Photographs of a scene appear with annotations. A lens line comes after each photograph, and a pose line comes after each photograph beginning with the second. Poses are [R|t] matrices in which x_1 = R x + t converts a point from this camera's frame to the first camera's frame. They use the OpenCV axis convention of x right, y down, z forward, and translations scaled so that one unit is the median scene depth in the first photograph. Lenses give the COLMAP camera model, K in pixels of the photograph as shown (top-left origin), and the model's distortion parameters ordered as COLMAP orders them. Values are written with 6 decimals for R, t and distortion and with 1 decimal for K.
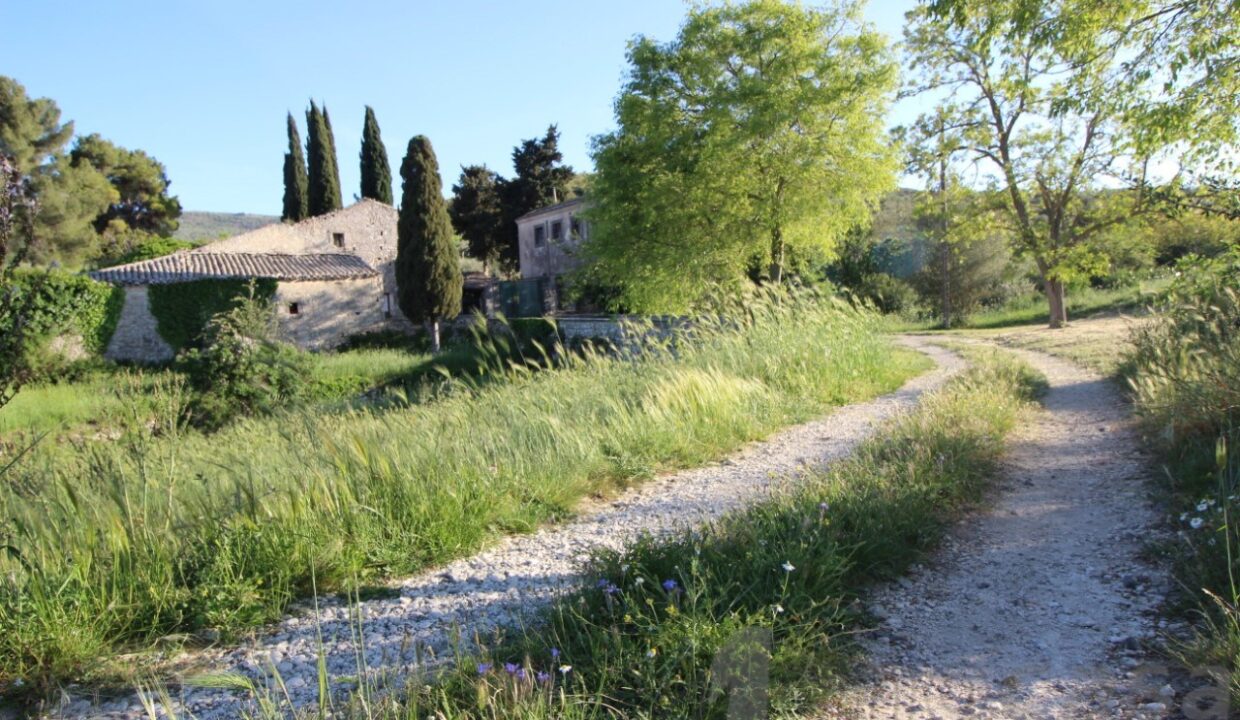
lens RADIAL K [[784.5, 0, 619.1], [0, 784.5, 361.0], [0, 0, 1]] dist [0.003203, -0.001403]
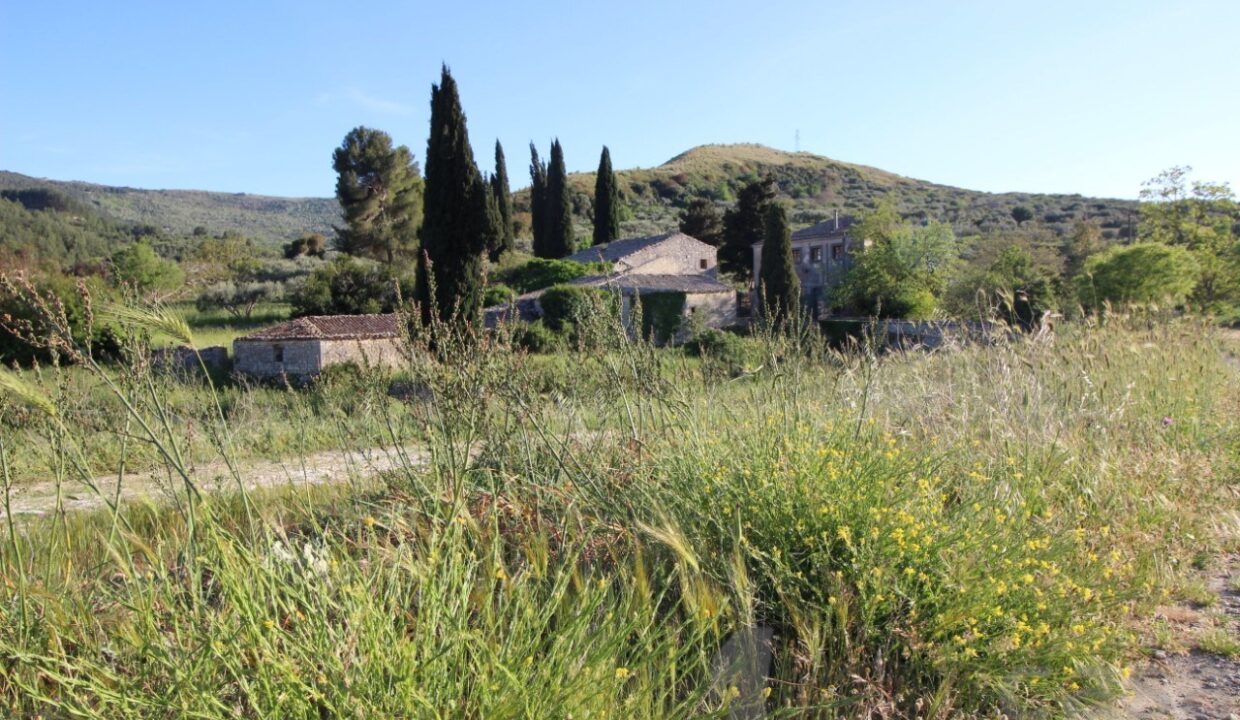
lens RADIAL K [[831.6, 0, 629.5], [0, 831.6, 355.6], [0, 0, 1]] dist [0.001968, 0.001322]
pose [[0.999657, 0.025316, -0.006749, -0.518804], [-0.025346, 0.999669, -0.004427, 0.034067], [0.006635, 0.004597, 0.999967, -0.674856]]
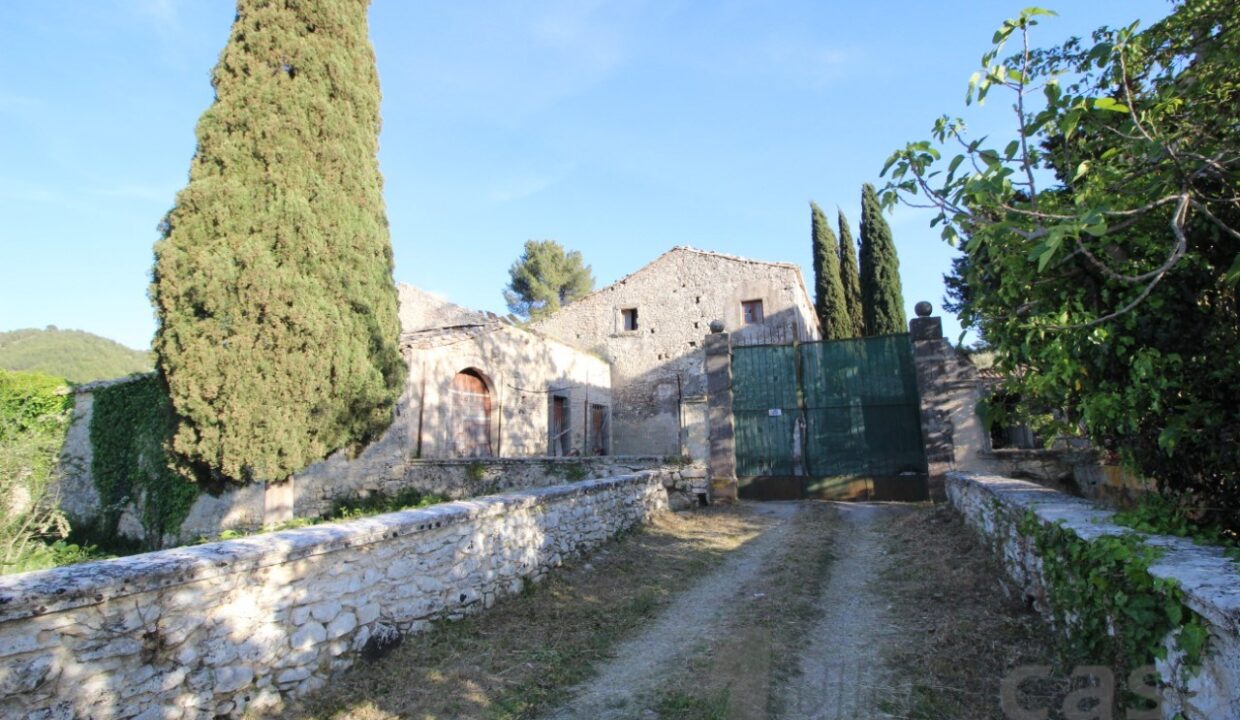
lens RADIAL K [[562.2, 0, 623.0], [0, 562.2, 358.1], [0, 0, 1]] dist [-0.014773, -0.001388]
pose [[0.571261, -0.096562, -0.815069, 0.000986], [-0.056807, 0.986022, -0.156630, -0.068347], [0.818800, 0.135778, 0.557790, 0.963932]]
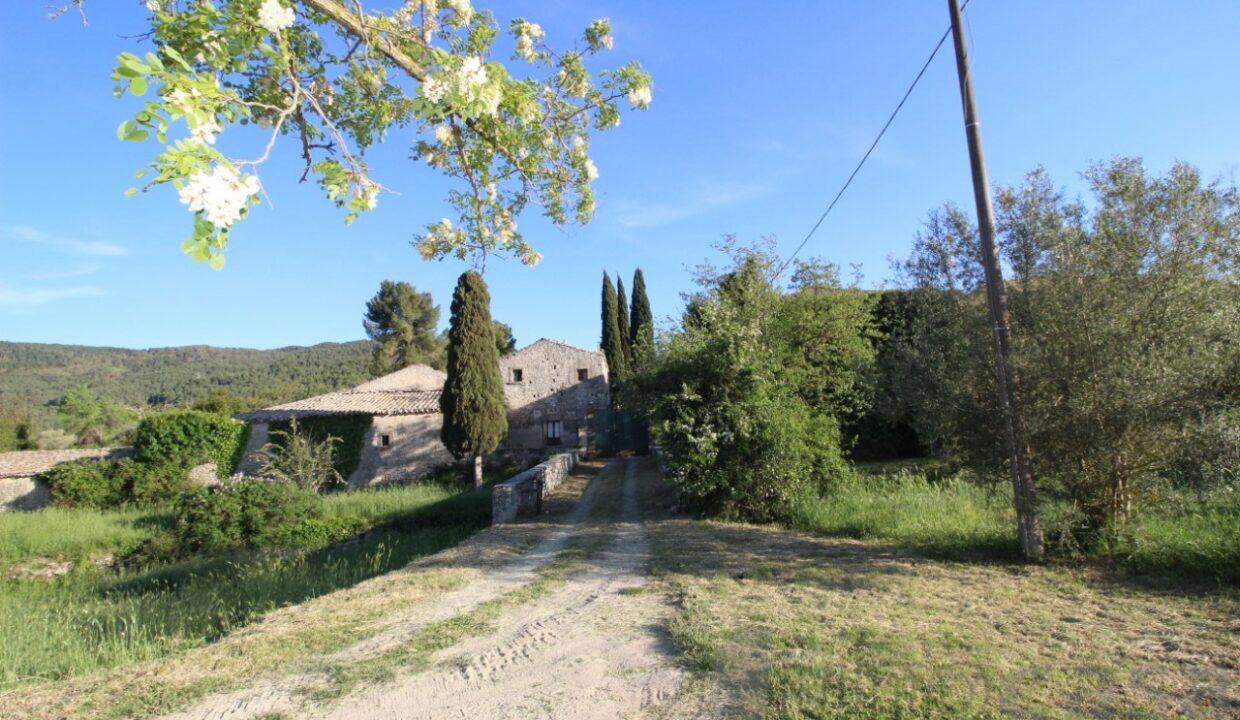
lens RADIAL K [[562.2, 0, 624.3], [0, 562.2, 365.0], [0, 0, 1]] dist [-0.014773, -0.001388]
pose [[0.844883, -0.059072, -0.531679, 0.281480], [-0.027237, 0.987845, -0.153036, -0.059041], [0.534257, 0.143779, 0.833005, 0.500755]]
